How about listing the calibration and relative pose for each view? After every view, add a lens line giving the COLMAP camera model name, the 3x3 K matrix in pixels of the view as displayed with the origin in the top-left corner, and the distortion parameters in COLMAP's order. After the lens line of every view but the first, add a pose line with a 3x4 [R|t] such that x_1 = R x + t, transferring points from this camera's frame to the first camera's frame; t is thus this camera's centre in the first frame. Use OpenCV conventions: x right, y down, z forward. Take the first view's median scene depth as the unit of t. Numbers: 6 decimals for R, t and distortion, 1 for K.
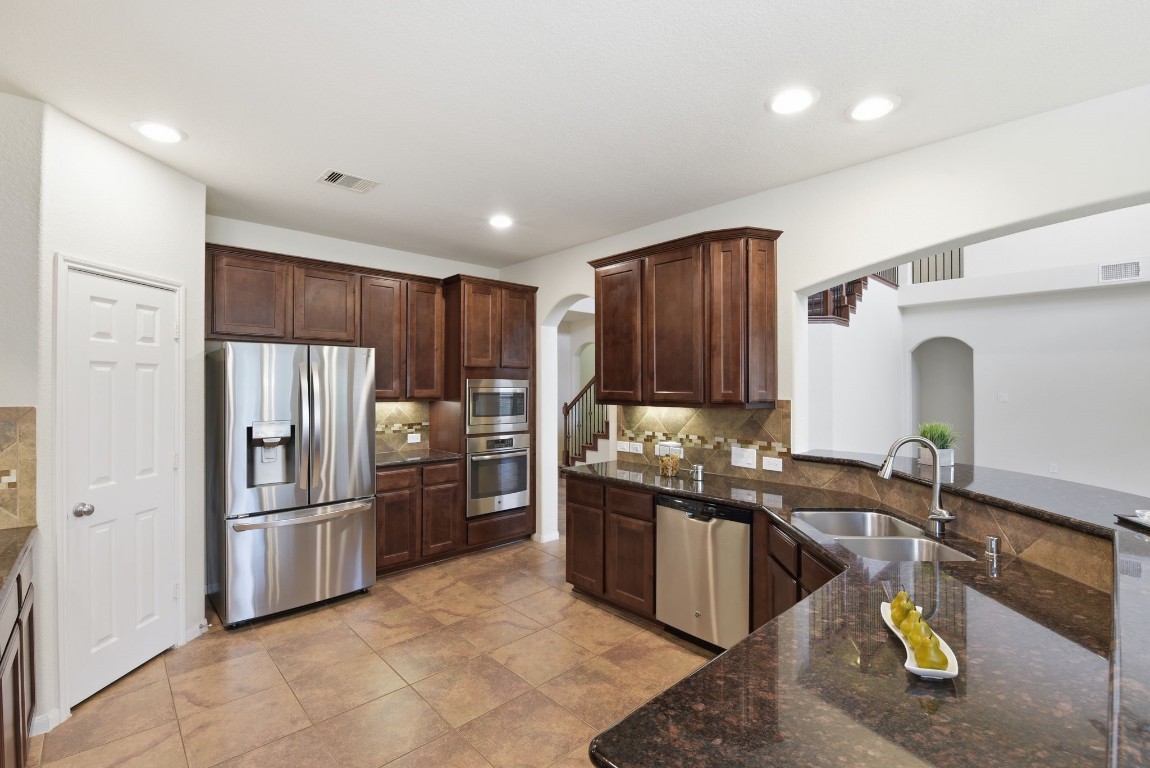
lens RADIAL K [[506.5, 0, 575.1], [0, 506.5, 380.6], [0, 0, 1]] dist [-0.010686, -0.003167]
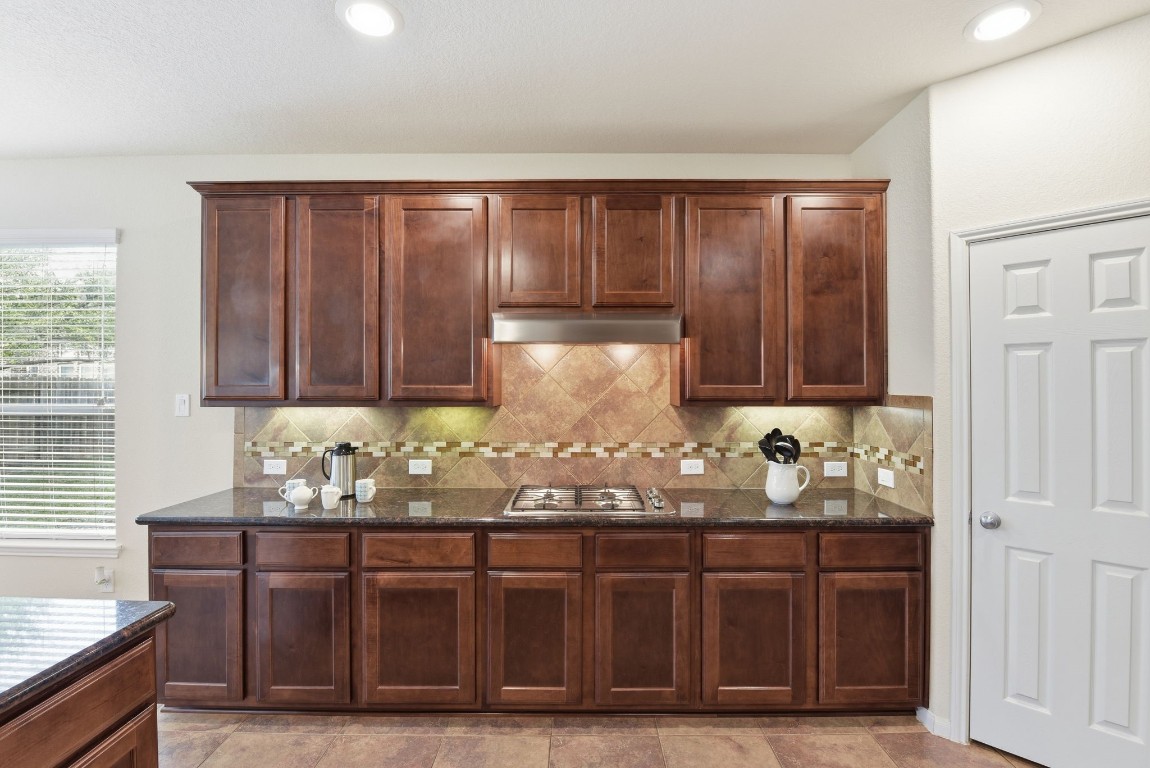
lens RADIAL K [[506.5, 0, 575.8], [0, 506.5, 382.0], [0, 0, 1]] dist [-0.010686, -0.003167]
pose [[-0.682732, -0.004886, -0.730652, 0.114989], [0.008349, 0.999860, -0.014487, 0.028567], [0.730621, -0.015991, -0.682596, 1.054080]]
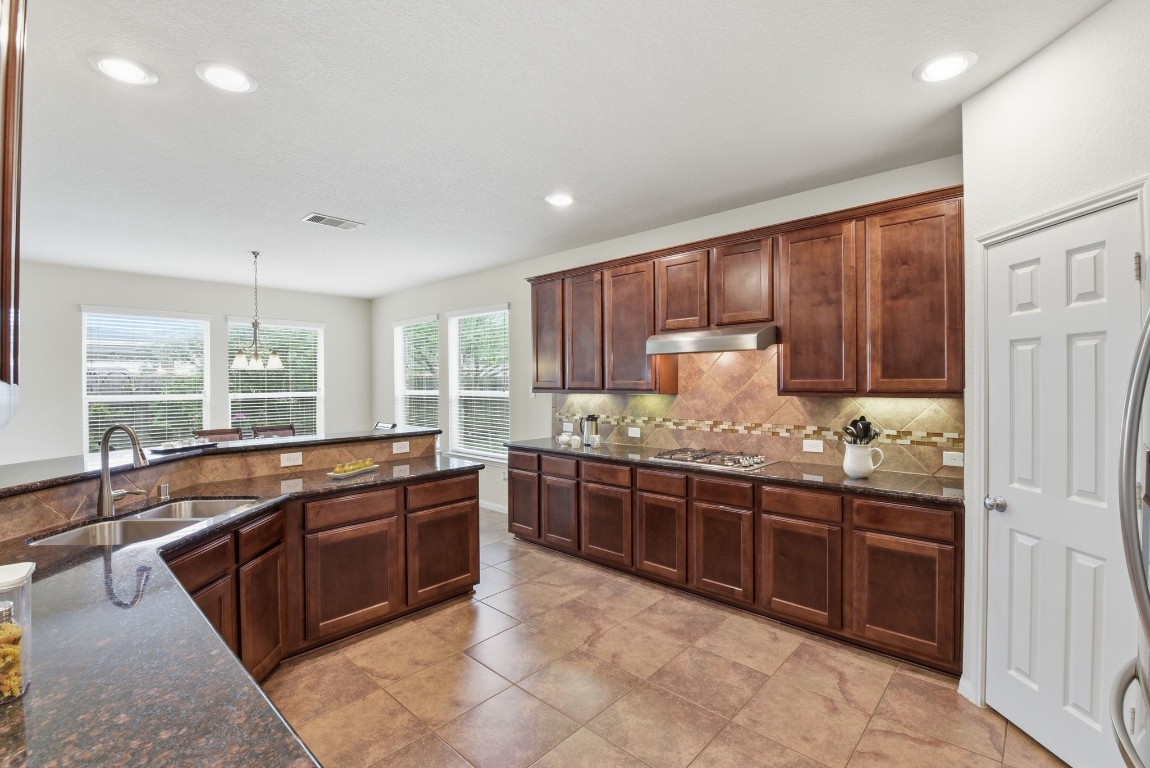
lens RADIAL K [[506.5, 0, 575.1], [0, 506.5, 386.6], [0, 0, 1]] dist [-0.010686, -0.003167]
pose [[-0.997632, 0.006880, -0.068435, -0.150011], [0.007023, 0.999974, -0.001845, 0.038729], [0.068420, -0.002321, -0.997654, 1.835435]]
